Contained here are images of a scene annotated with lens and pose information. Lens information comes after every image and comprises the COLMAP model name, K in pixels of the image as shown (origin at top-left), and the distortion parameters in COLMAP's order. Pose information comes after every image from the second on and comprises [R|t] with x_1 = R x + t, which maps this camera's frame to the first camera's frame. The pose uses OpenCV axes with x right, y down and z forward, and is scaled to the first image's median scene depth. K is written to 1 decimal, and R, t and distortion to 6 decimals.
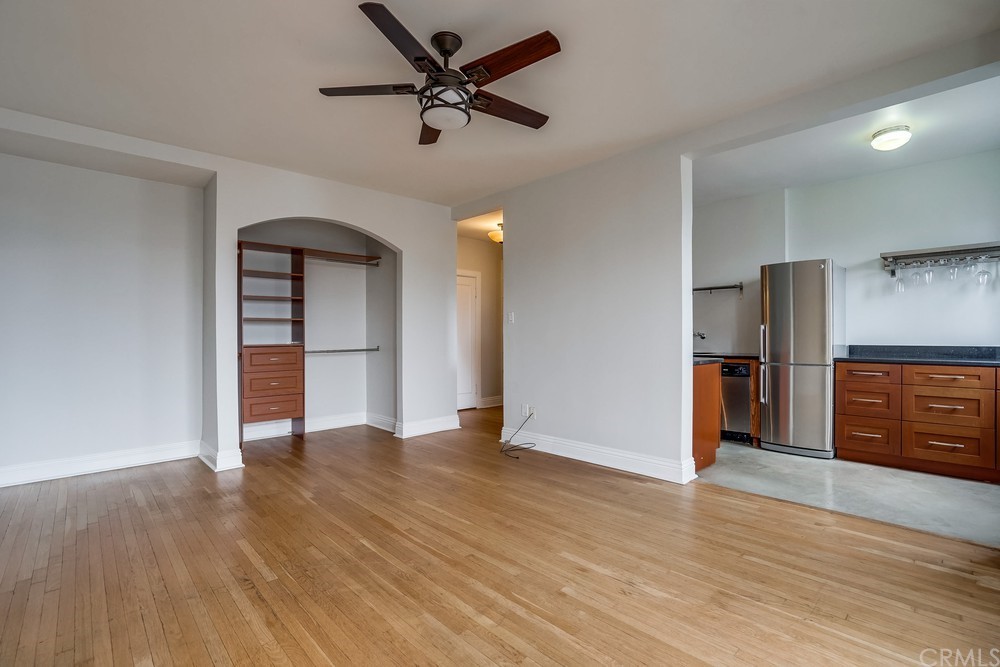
lens RADIAL K [[459.2, 0, 497.1], [0, 459.2, 336.8], [0, 0, 1]] dist [-0.056669, 0.020065]
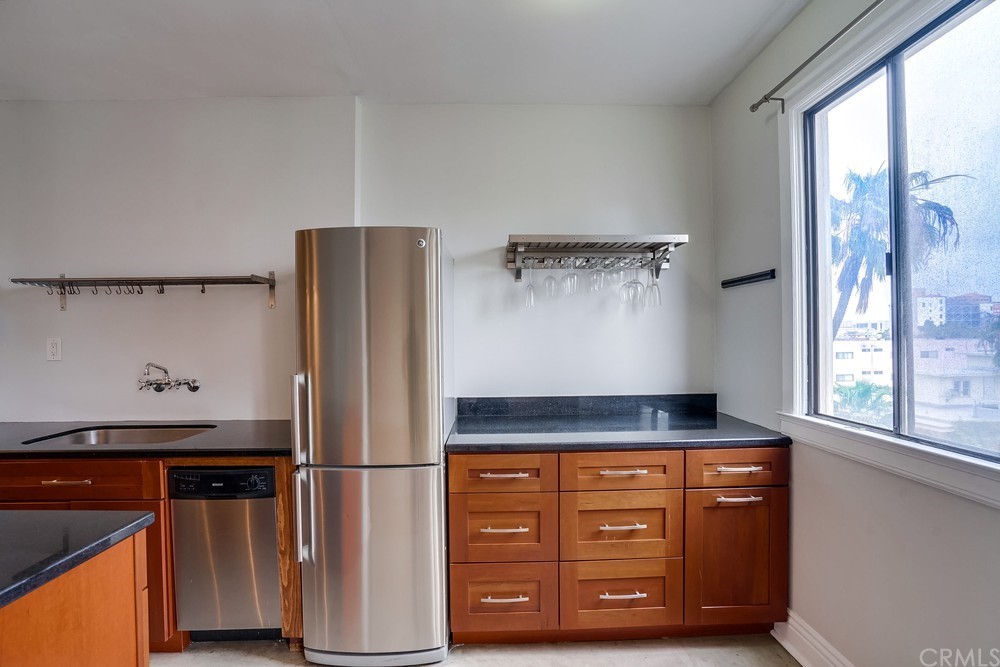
lens RADIAL K [[459.2, 0, 497.1], [0, 459.2, 336.8], [0, 0, 1]] dist [-0.056669, 0.020065]
pose [[0.669237, -0.005894, 0.743025, 0.466174], [0.008715, 0.999962, 0.000083, -0.067843], [-0.742998, 0.006420, 0.669263, 0.683535]]
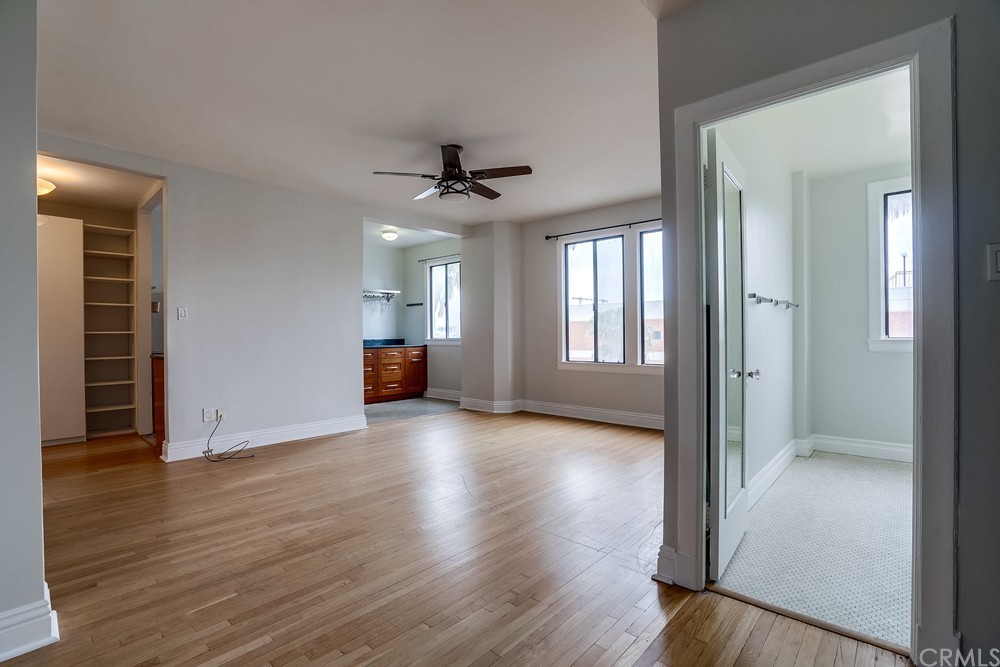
lens RADIAL K [[459.2, 0, 497.1], [0, 459.2, 336.8], [0, 0, 1]] dist [-0.056669, 0.020065]
pose [[-0.073922, -0.000879, 0.997264, -1.089732], [0.009511, 0.999954, 0.001587, 0.011218], [-0.997219, 0.009602, -0.073910, 0.607683]]
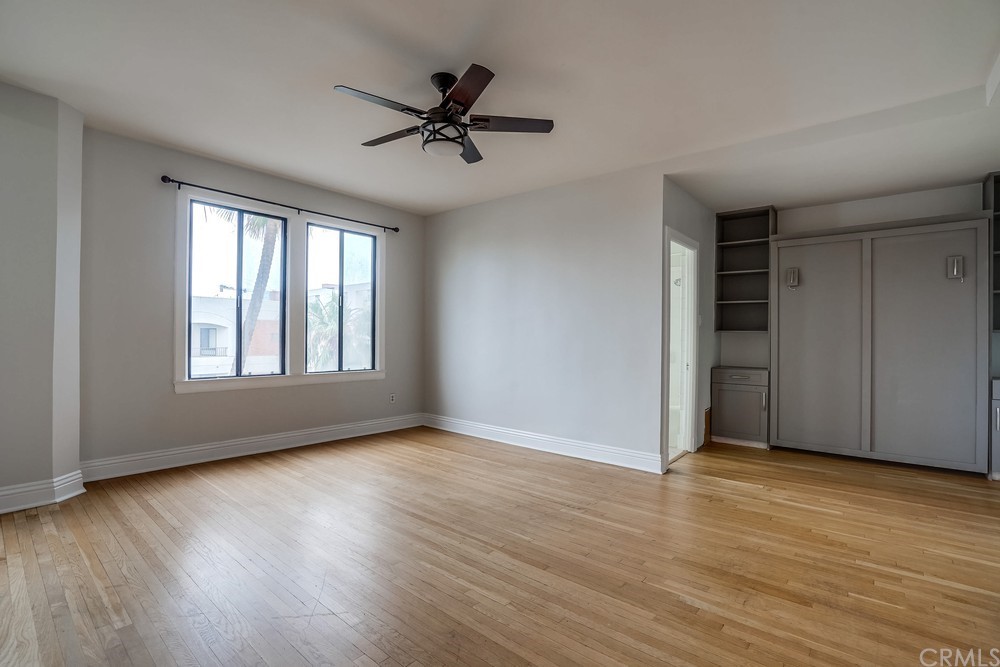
lens RADIAL K [[459.2, 0, 497.1], [0, 459.2, 336.8], [0, 0, 1]] dist [-0.056669, 0.020065]
pose [[-0.994086, -0.006070, -0.108423, -0.078597], [-0.006361, 0.999977, 0.002341, -0.001882], [0.108406, 0.003017, -0.994102, 1.352337]]
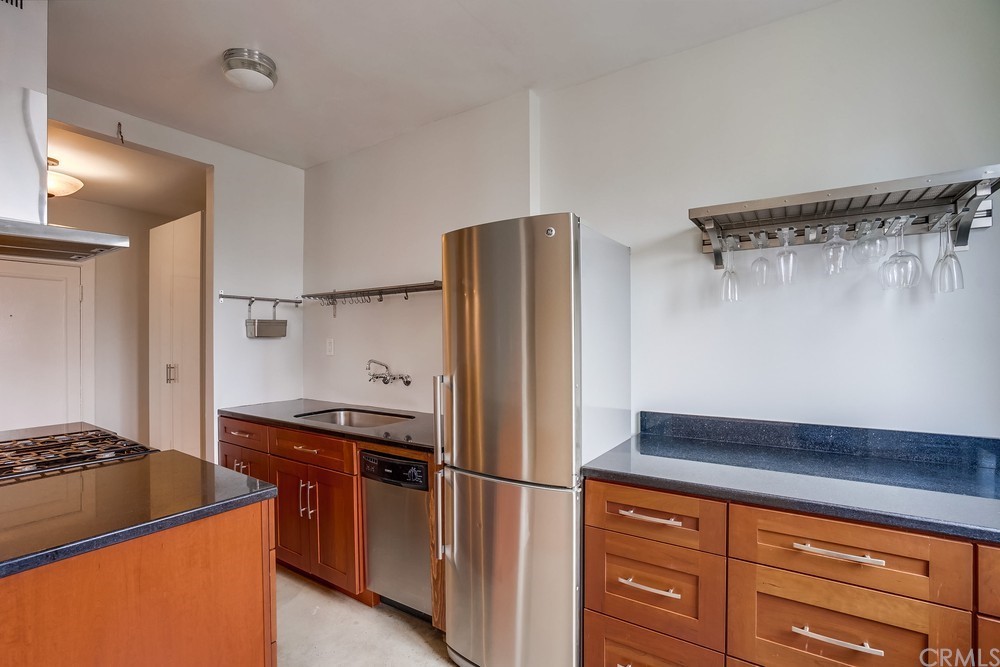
lens RADIAL K [[459.2, 0, 497.1], [0, 459.2, 336.8], [0, 0, 1]] dist [-0.056669, 0.020065]
pose [[0.973490, -0.001645, 0.228725, 0.627185], [0.003124, 0.999976, -0.006105, -0.068523], [-0.228709, 0.006657, 0.973472, 0.666515]]
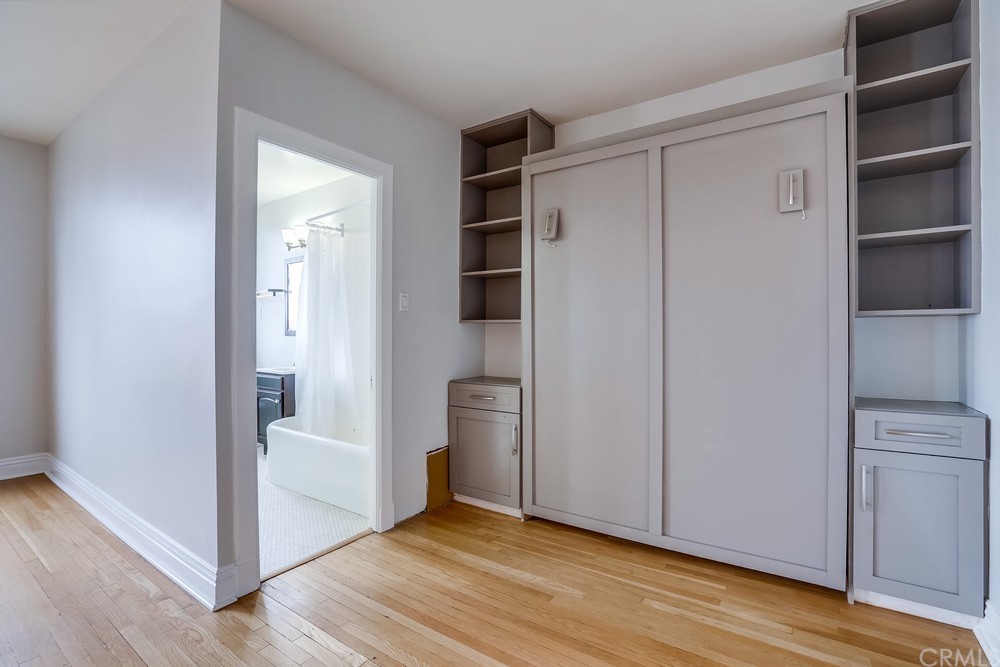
lens RADIAL K [[459.2, 0, 497.1], [0, 459.2, 336.8], [0, 0, 1]] dist [-0.056669, 0.020065]
pose [[-0.977966, 0.000151, -0.208765, -0.759423], [-0.000641, 0.999993, 0.003729, 0.005804], [0.208764, 0.003780, -0.977959, 0.917805]]
